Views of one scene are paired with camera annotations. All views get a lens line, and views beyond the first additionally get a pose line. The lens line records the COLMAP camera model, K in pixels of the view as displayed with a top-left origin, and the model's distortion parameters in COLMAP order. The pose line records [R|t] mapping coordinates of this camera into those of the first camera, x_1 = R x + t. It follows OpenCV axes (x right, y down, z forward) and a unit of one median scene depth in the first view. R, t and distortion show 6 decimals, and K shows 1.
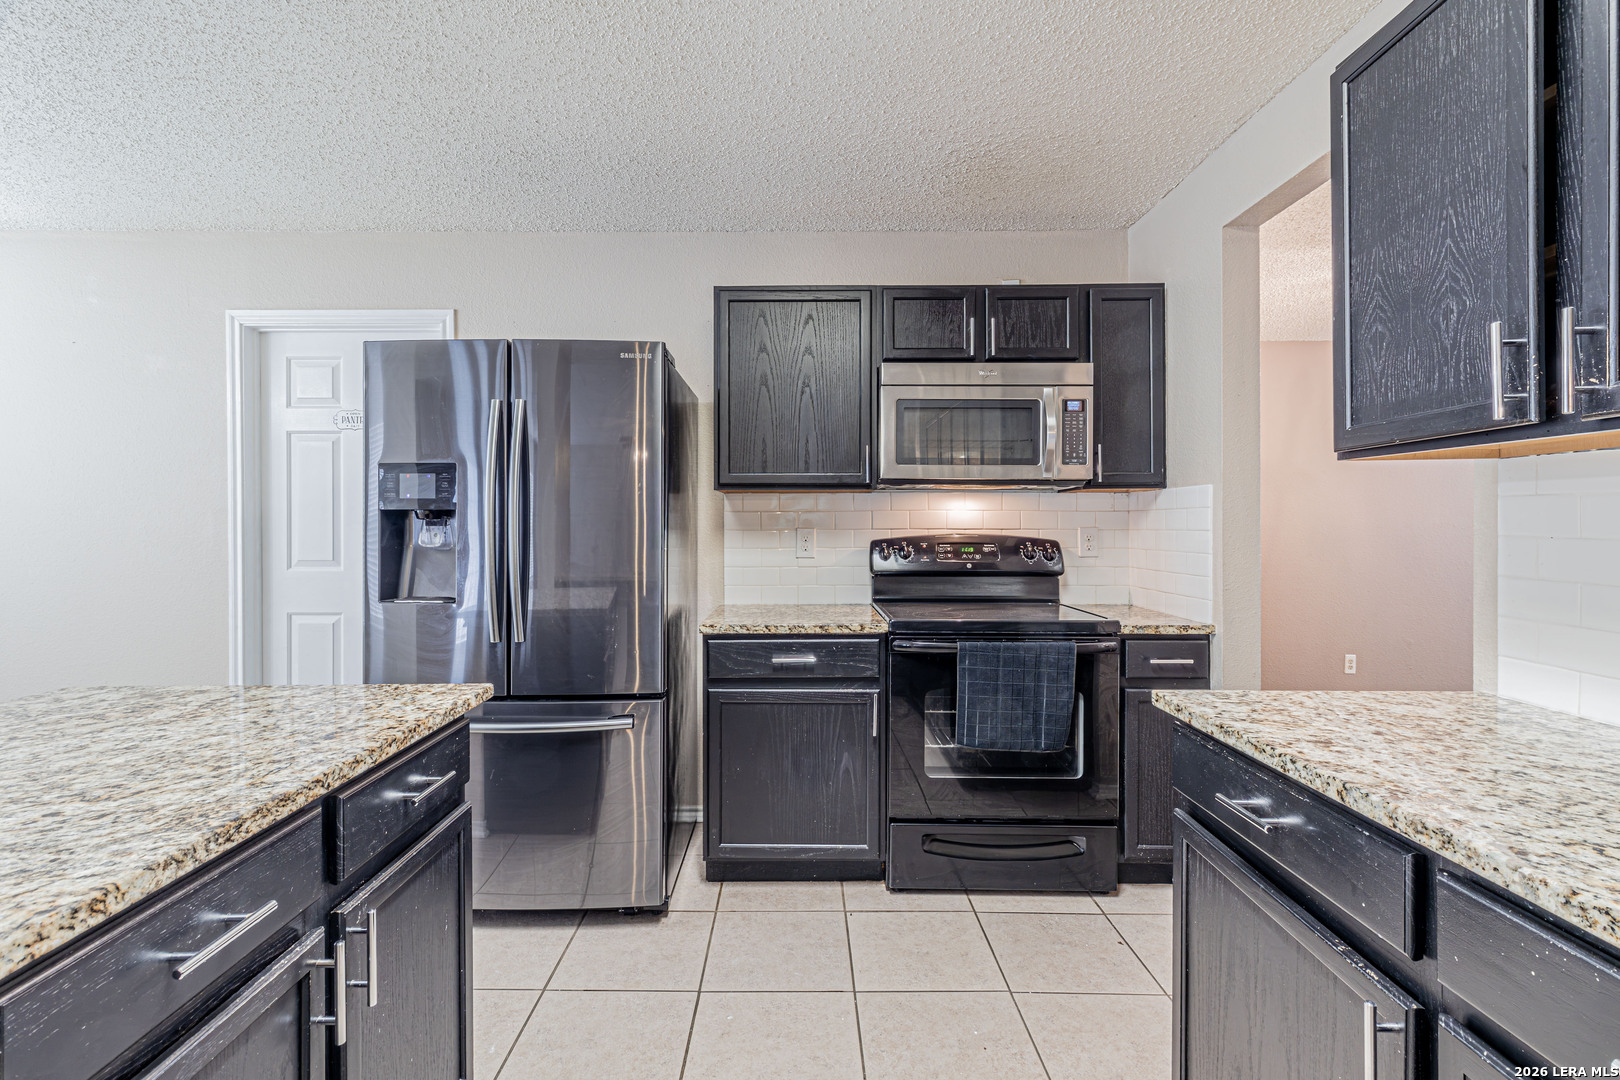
lens RADIAL K [[747.2, 0, 815.3], [0, 747.2, 533.1], [0, 0, 1]] dist [0.004315, 0.000344]
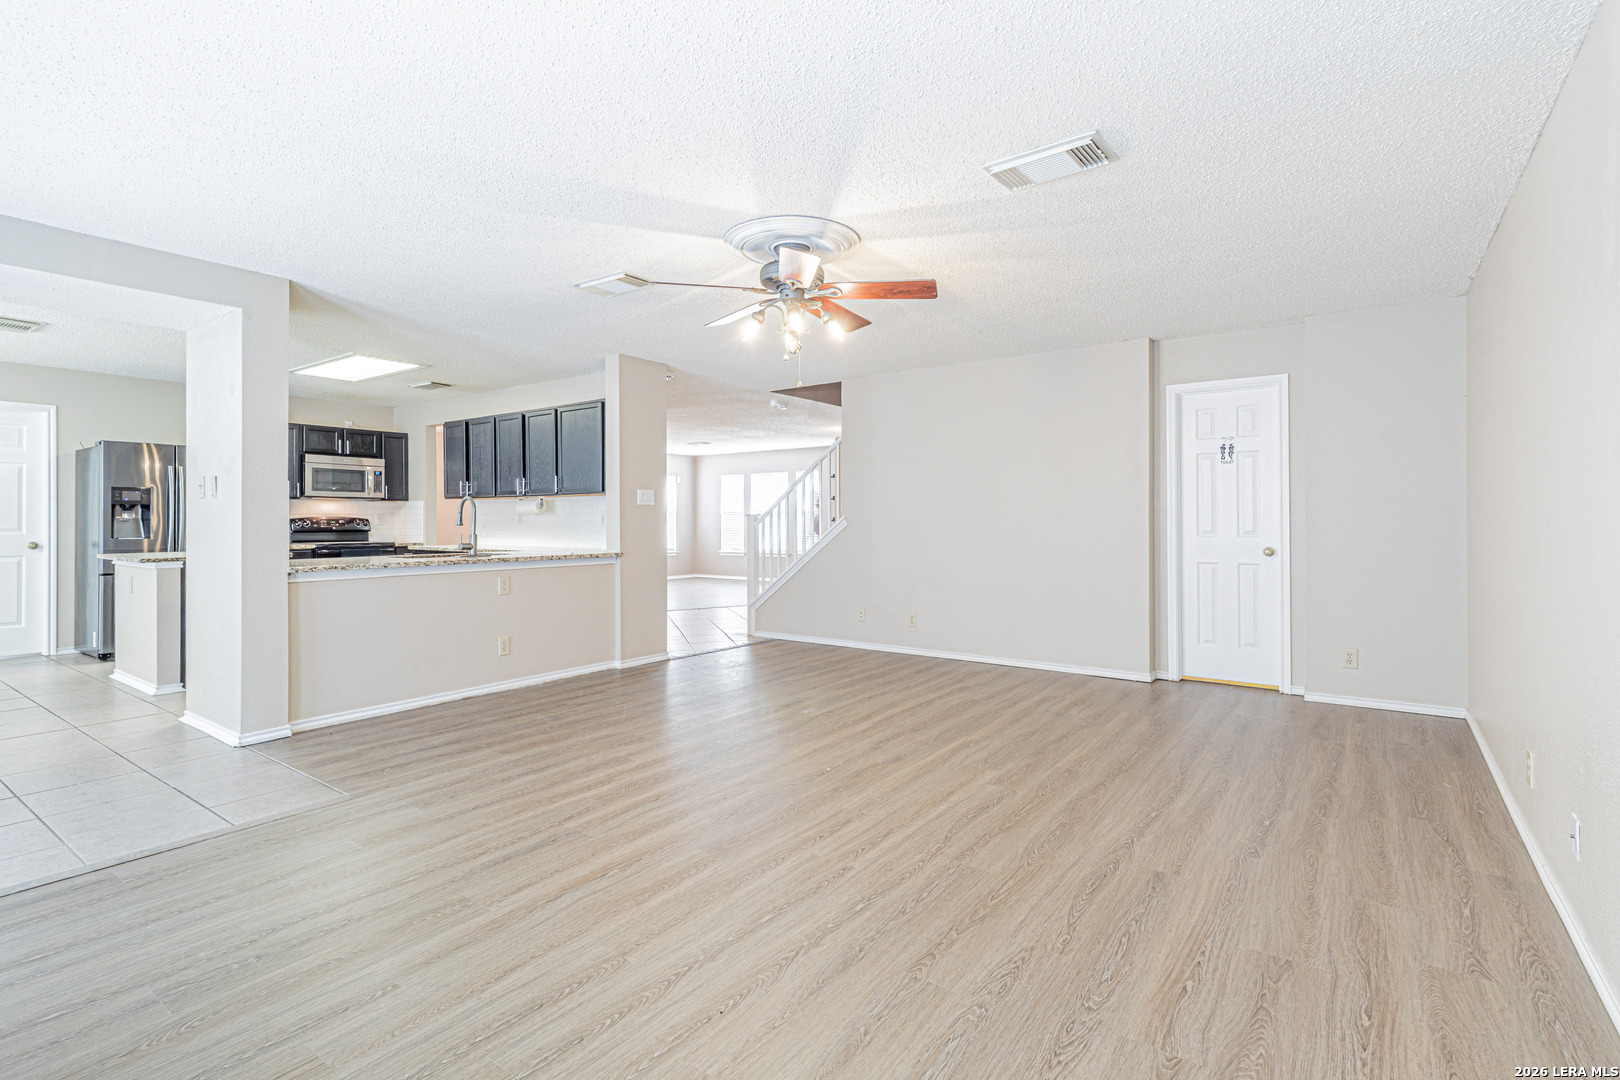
lens RADIAL K [[757.7, 0, 804.7], [0, 757.7, 520.6], [0, 0, 1]] dist [0.003769, 0.000611]
pose [[0.575874, 0.001193, 0.817538, -1.135978], [0.007447, 0.999950, -0.006704, 0.051579], [-0.817505, 0.009949, 0.575836, -2.111244]]
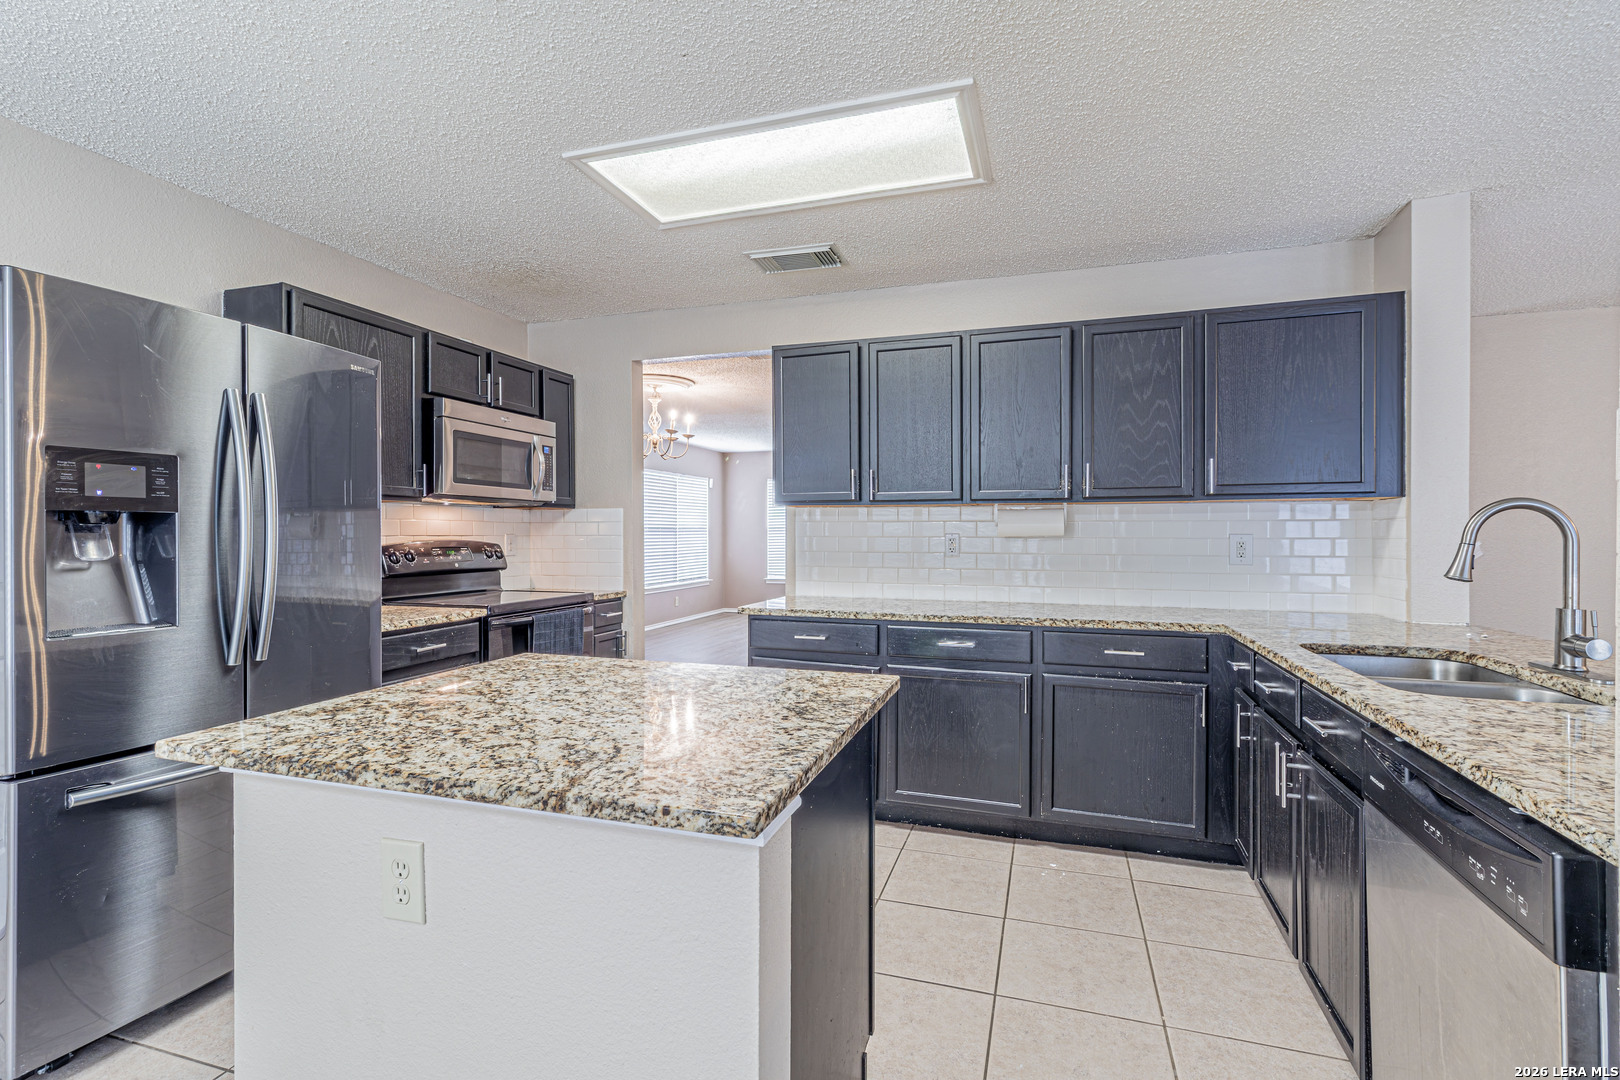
lens RADIAL K [[747.2, 0, 815.3], [0, 747.2, 533.1], [0, 0, 1]] dist [0.004315, 0.000344]
pose [[0.298855, -0.000043, 0.954298, -0.870317], [0.008130, 0.999964, -0.002501, -0.001315], [-0.954264, 0.008506, 0.298845, 0.069680]]
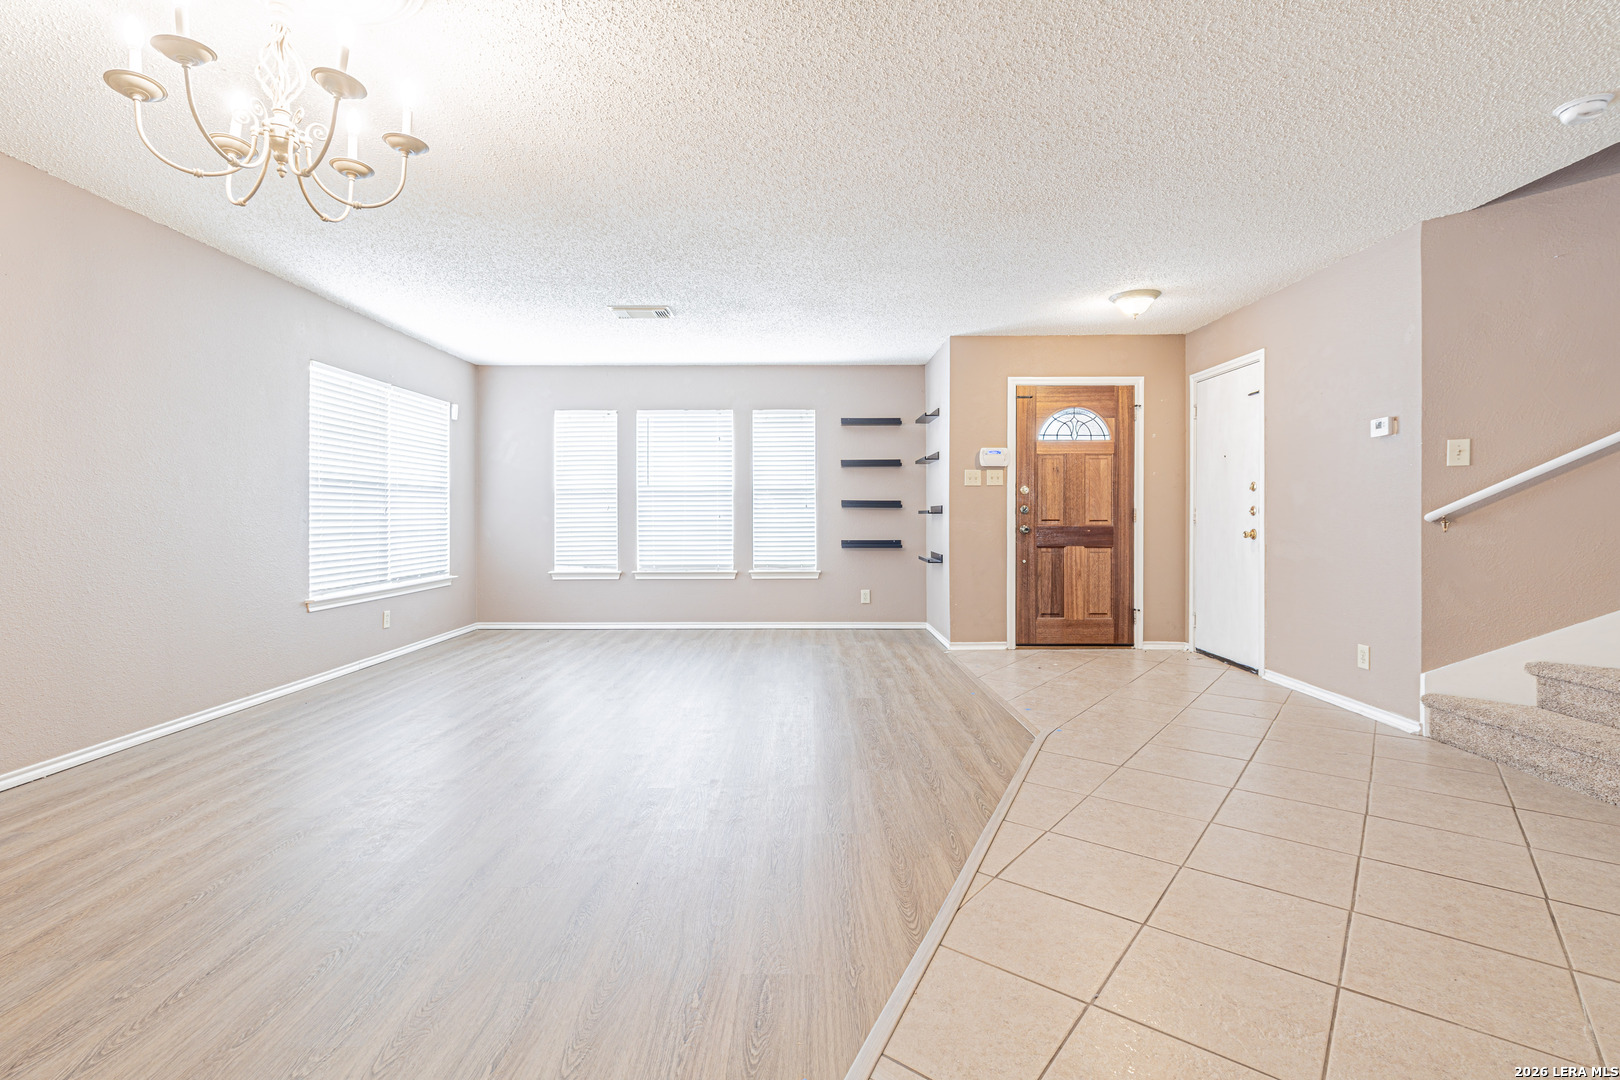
lens RADIAL K [[750.3, 0, 810.3], [0, 750.3, 528.7], [0, 0, 1]] dist [-0.000283, 0.000344]
pose [[-0.012986, -0.013705, 0.999822, 0.432283], [0.009403, 0.999860, 0.013828, 0.062219], [-0.999871, 0.009581, -0.012855, 0.724253]]
